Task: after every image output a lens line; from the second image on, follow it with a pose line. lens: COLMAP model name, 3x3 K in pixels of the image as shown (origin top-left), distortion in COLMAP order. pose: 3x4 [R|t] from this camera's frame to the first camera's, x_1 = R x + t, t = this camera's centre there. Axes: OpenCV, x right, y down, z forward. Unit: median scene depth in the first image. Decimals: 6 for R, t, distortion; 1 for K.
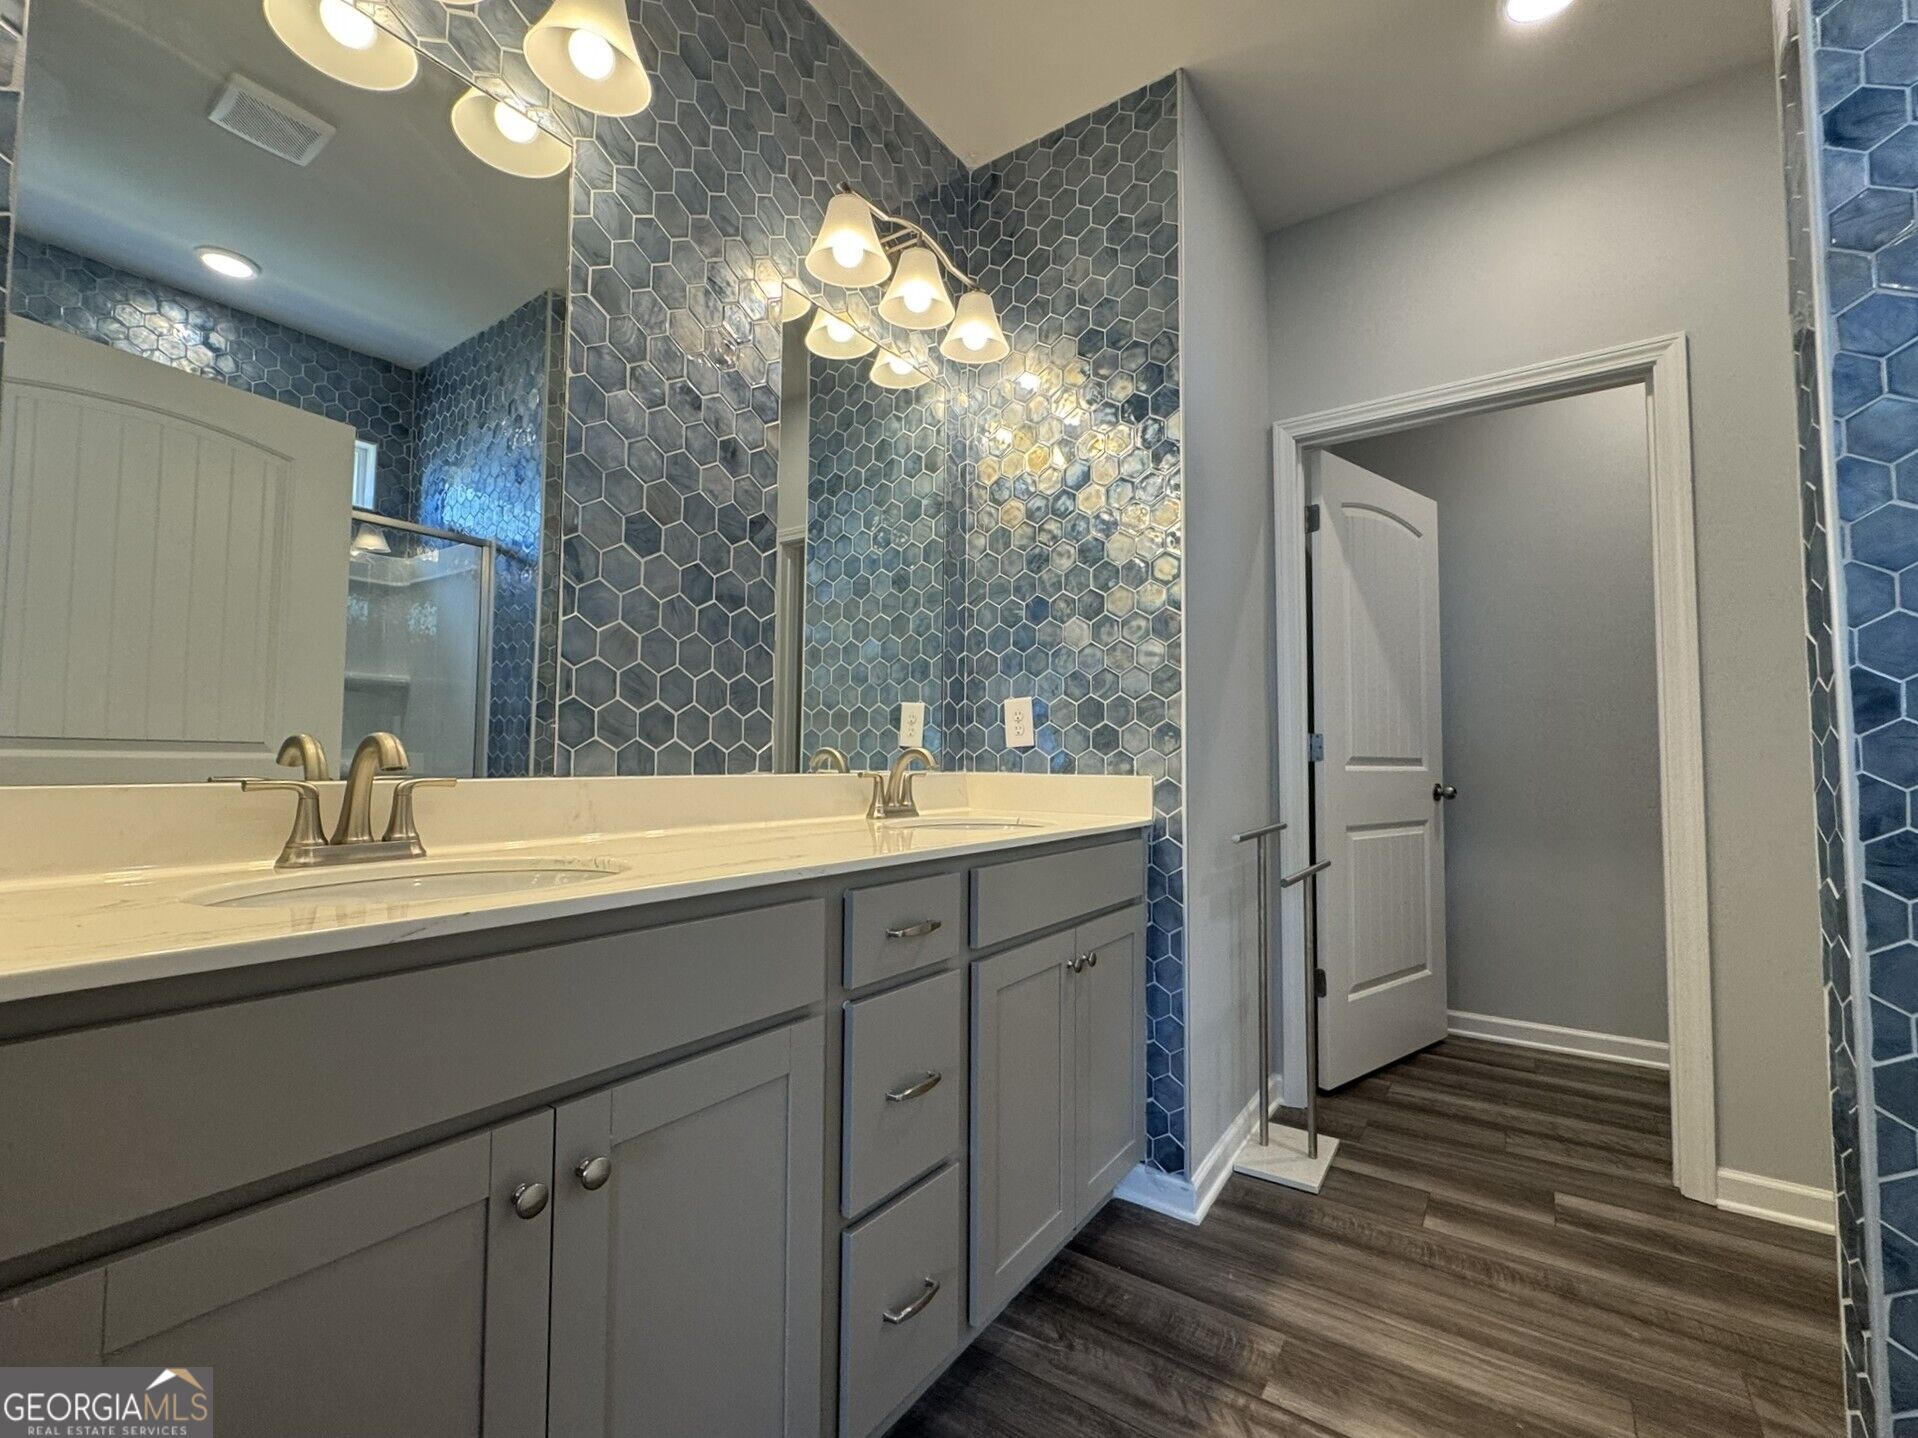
lens RADIAL K [[780.5, 0, 959.0], [0, 780.5, 719.0], [0, 0, 1]] dist [-0.000701, -0.000031]
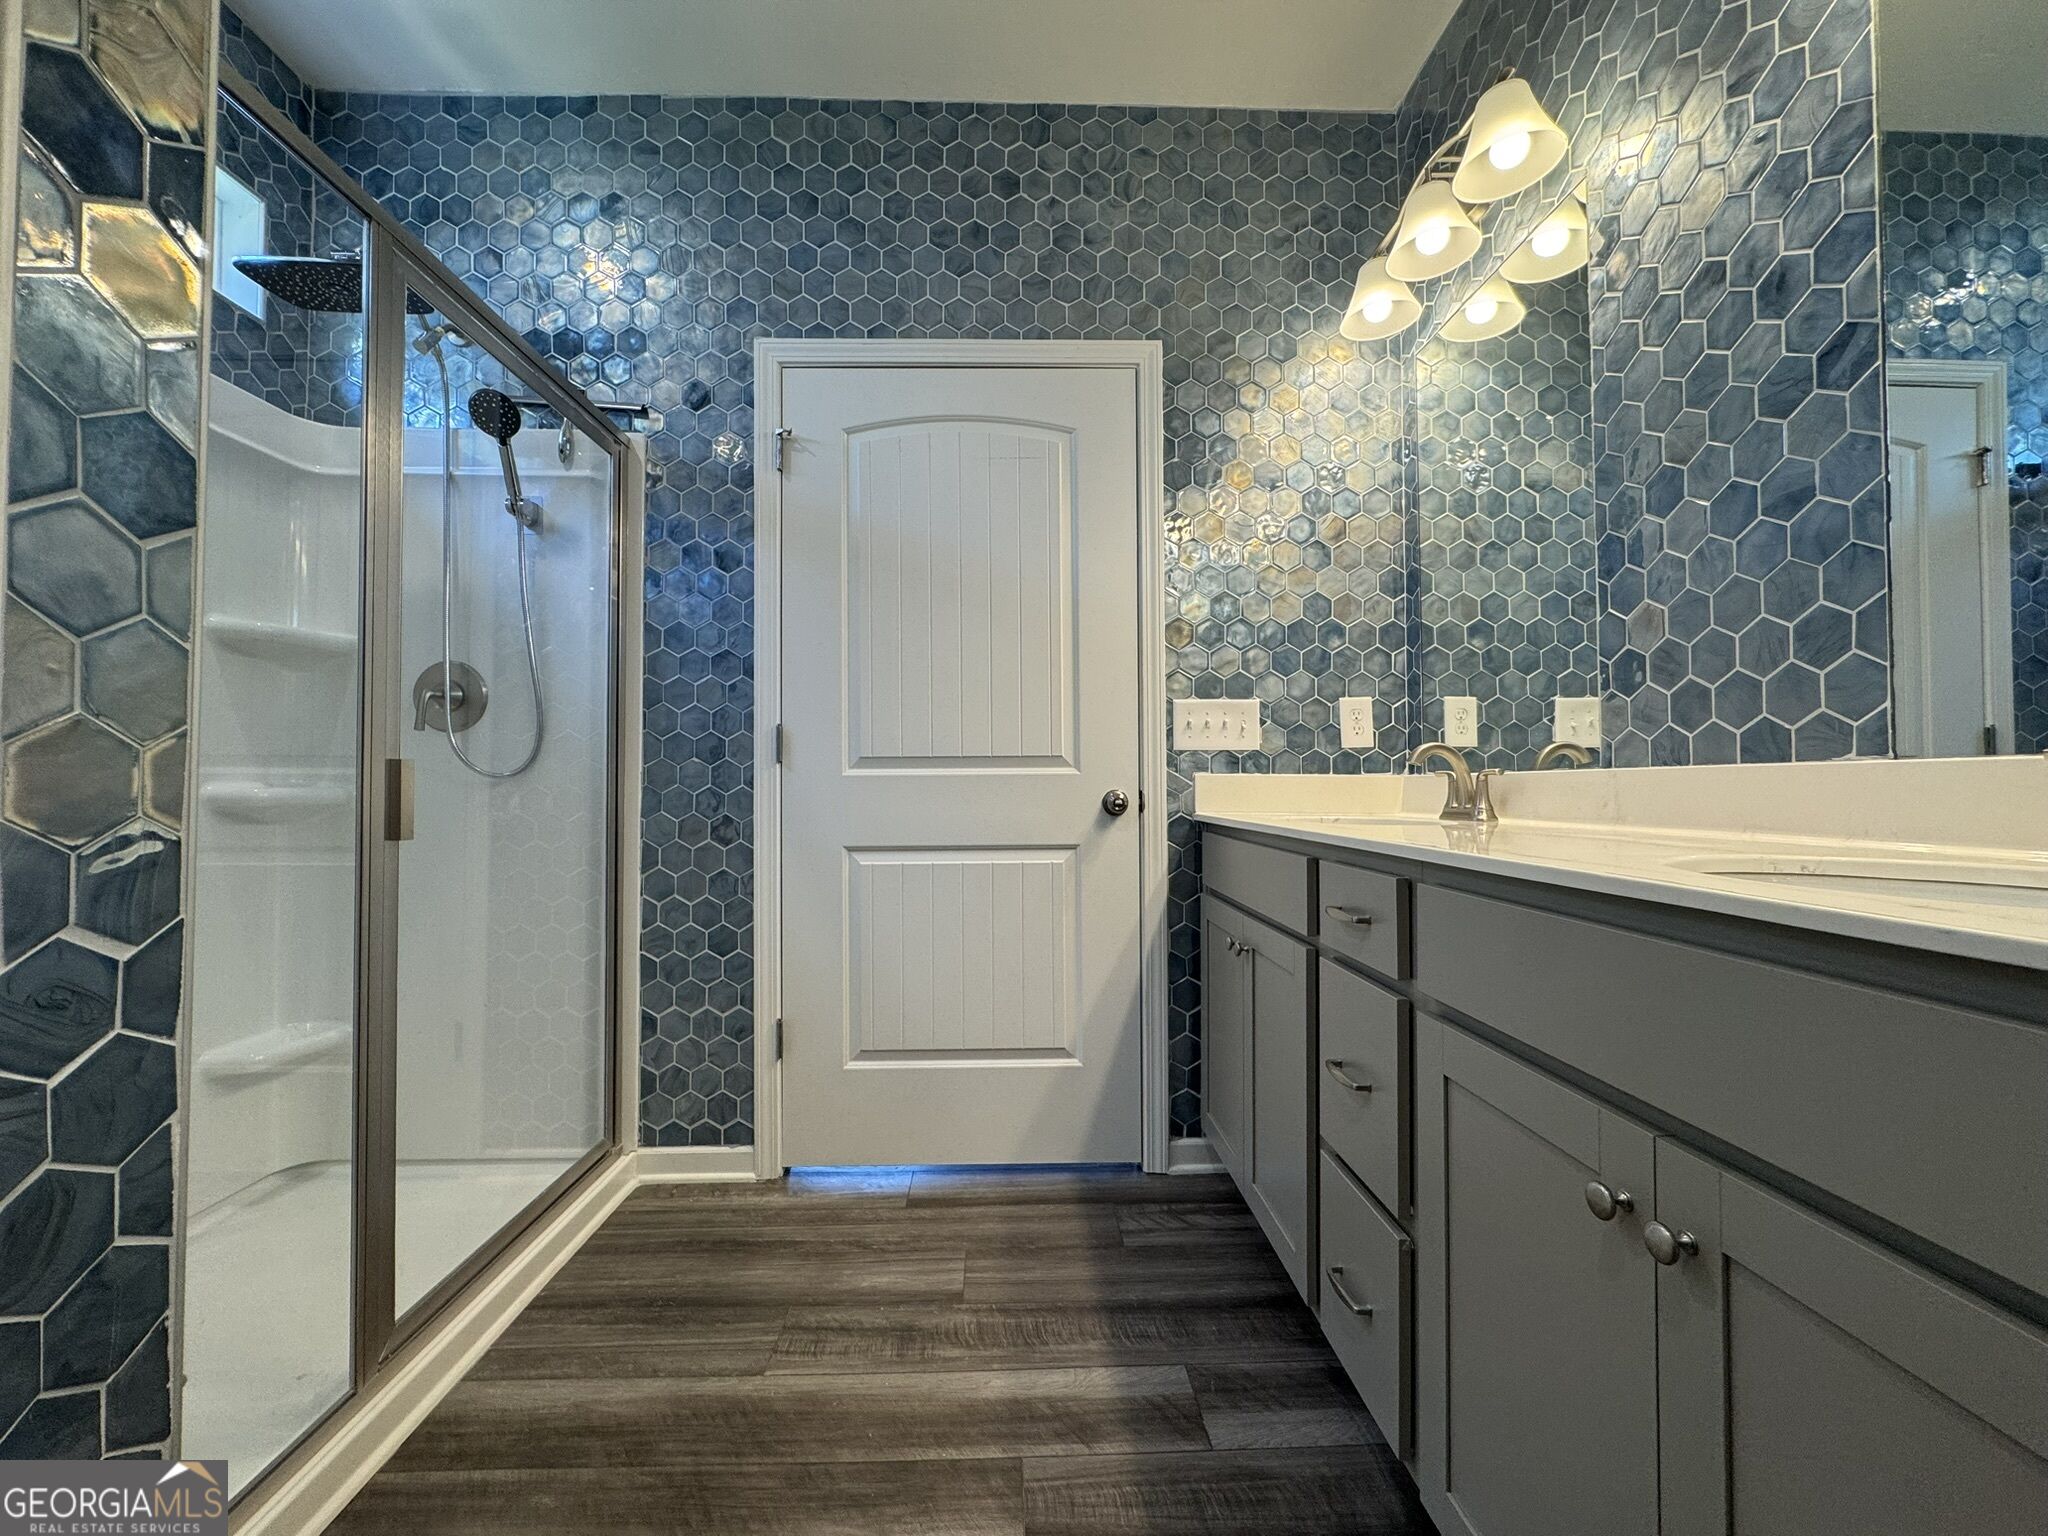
lens RADIAL K [[818.9, 0, 1024.0], [0, 818.9, 768.0], [0, 0, 1]] dist [-0.005562, 0.000536]
pose [[-0.790486, -0.020539, -0.612136, 0.681834], [0.029175, 0.997040, -0.071130, 0.111281], [0.611785, -0.074087, -0.787547, 1.191363]]
